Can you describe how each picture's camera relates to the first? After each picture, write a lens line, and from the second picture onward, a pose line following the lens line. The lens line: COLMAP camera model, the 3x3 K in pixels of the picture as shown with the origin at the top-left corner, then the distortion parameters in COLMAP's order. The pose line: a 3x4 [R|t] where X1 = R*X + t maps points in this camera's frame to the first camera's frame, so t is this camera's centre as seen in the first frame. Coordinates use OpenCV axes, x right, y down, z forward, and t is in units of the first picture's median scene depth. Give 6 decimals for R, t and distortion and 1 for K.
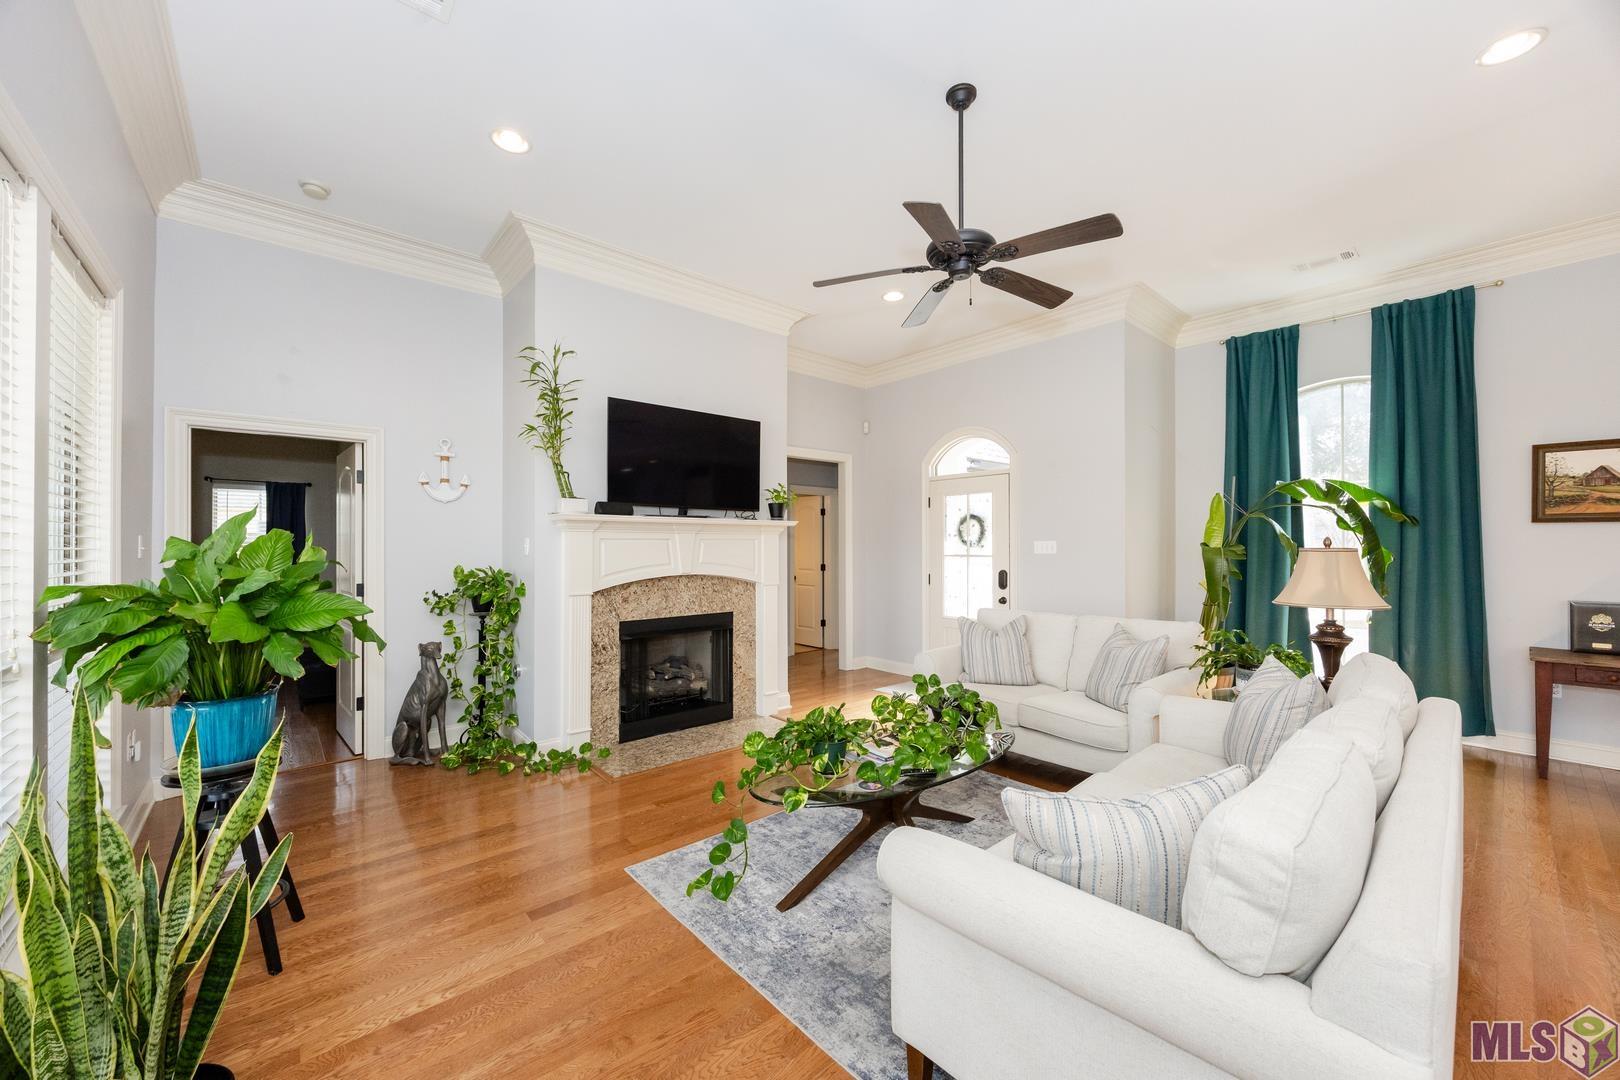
lens RADIAL K [[614.5, 0, 799.8], [0, 614.5, 540.9], [0, 0, 1]] dist [-0.000989, 0.000451]
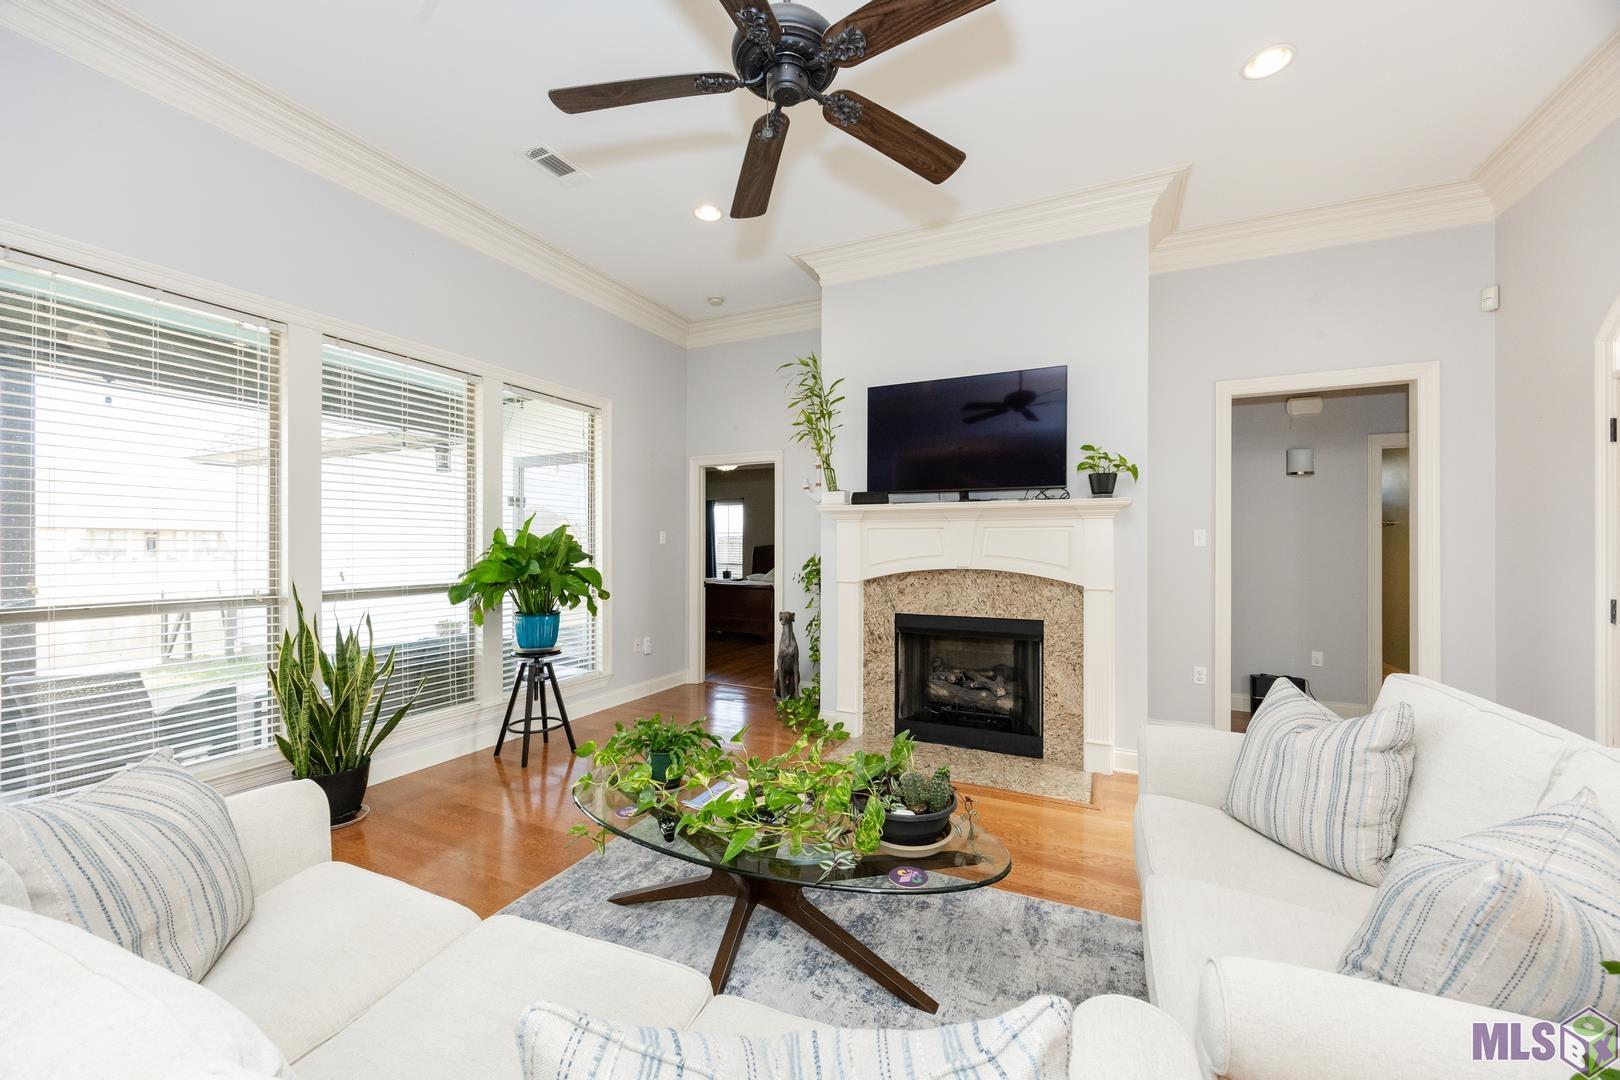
lens RADIAL K [[652.9, 0, 805.7], [0, 652.9, 543.7], [0, 0, 1]] dist [-0.008836, 0.000088]
pose [[0.383678, -0.002031, -0.923465, 0.609891], [0.004942, 0.999988, -0.000146, 0.020315], [0.923454, -0.004508, 0.383683, 0.470900]]
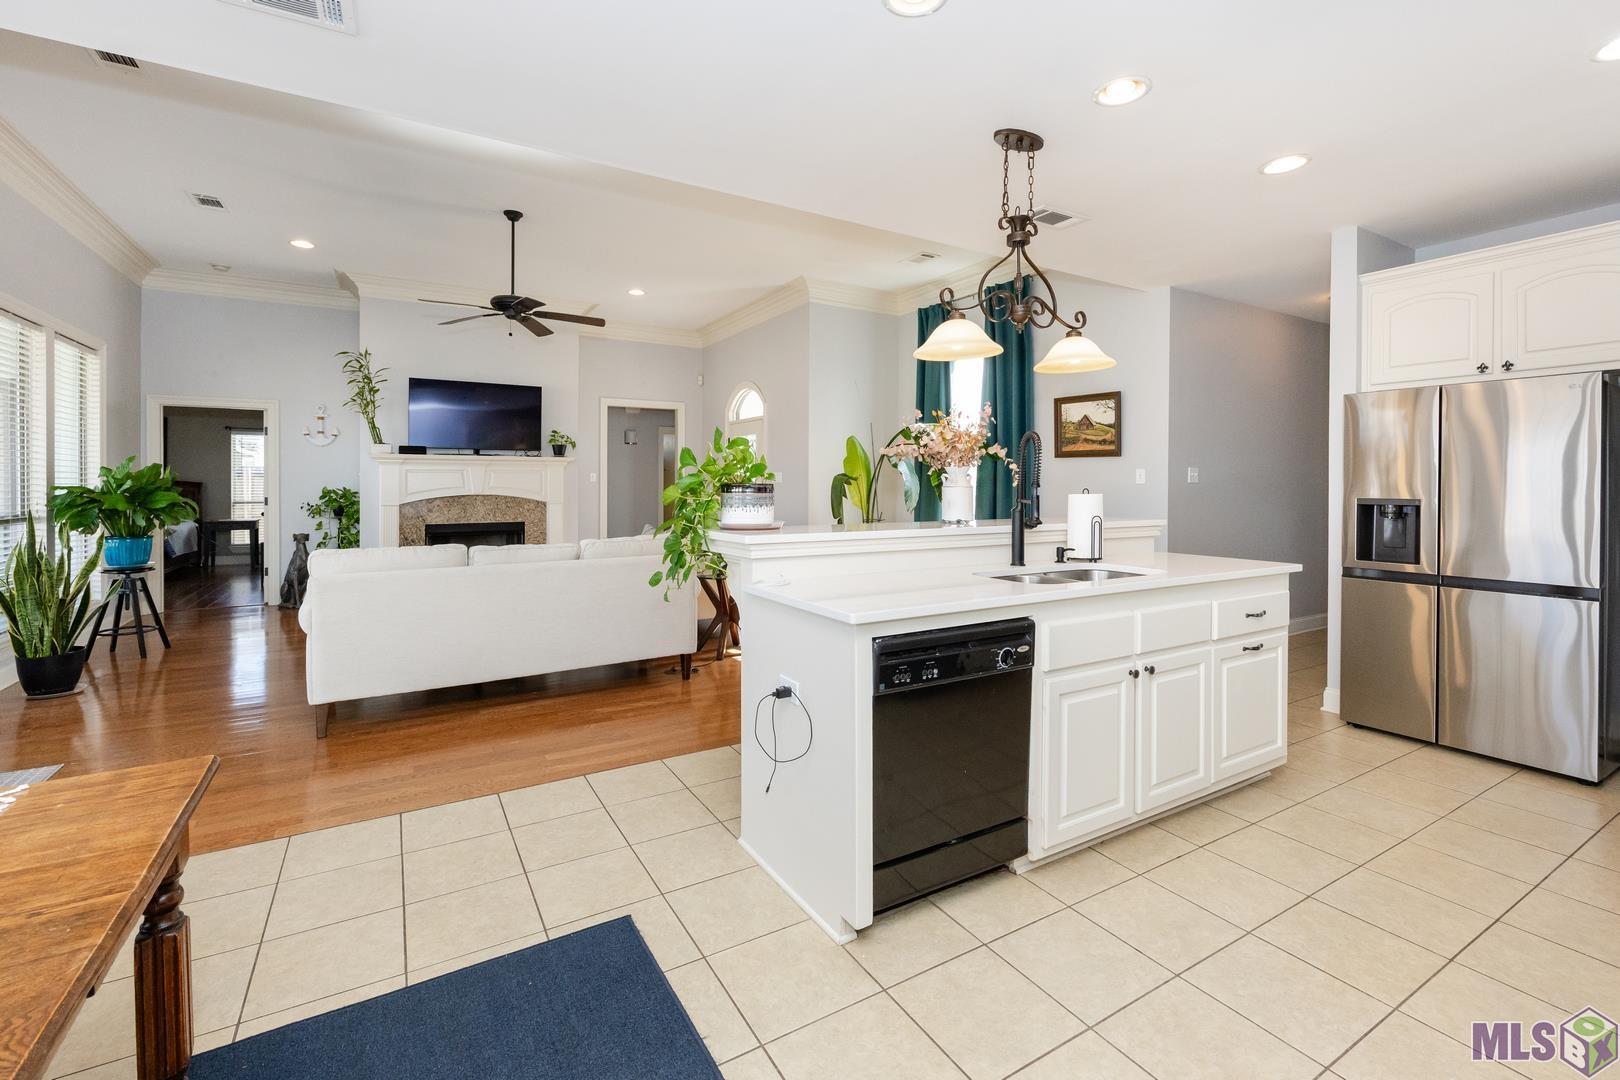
lens RADIAL K [[722.0, 0, 846.4], [0, 722.0, 486.8], [0, 0, 1]] dist [0.015078, -0.000656]
pose [[0.984712, 0.005309, -0.174108, 1.037584], [-0.003021, 0.999906, 0.013404, 0.011359], [0.174163, -0.012673, 0.984635, -0.577259]]
